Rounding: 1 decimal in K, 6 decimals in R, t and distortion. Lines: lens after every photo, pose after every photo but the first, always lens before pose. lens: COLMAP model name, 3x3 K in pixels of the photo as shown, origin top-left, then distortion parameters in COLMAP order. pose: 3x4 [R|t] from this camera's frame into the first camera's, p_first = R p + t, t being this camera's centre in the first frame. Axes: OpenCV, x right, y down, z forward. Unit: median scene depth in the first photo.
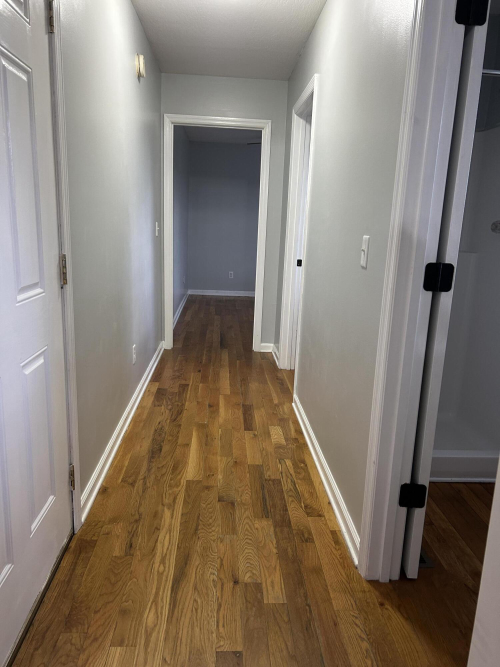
lens RADIAL K [[496.3, 0, 249.9], [0, 496.3, 333.7], [0, 0, 1]] dist [0.050658, -0.050822]
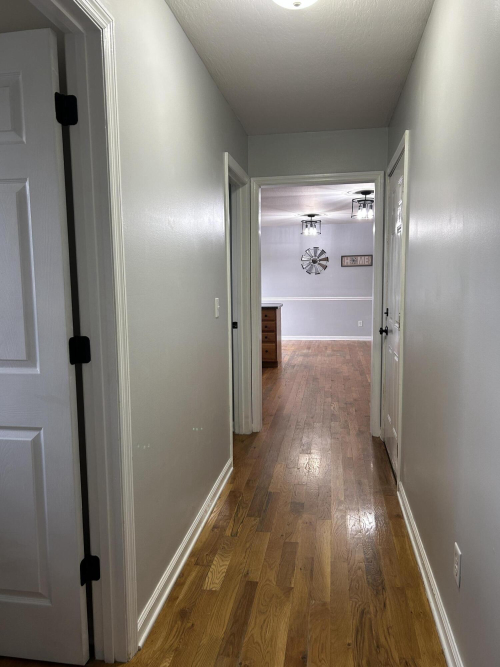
lens RADIAL K [[496.3, 0, 249.6], [0, 496.3, 334.8], [0, 0, 1]] dist [0.050658, -0.050822]
pose [[-0.975259, -0.053641, 0.214460, -0.130164], [0.020683, 0.943720, 0.330099, -0.366199], [-0.220097, 0.326368, -0.919261, 1.505564]]
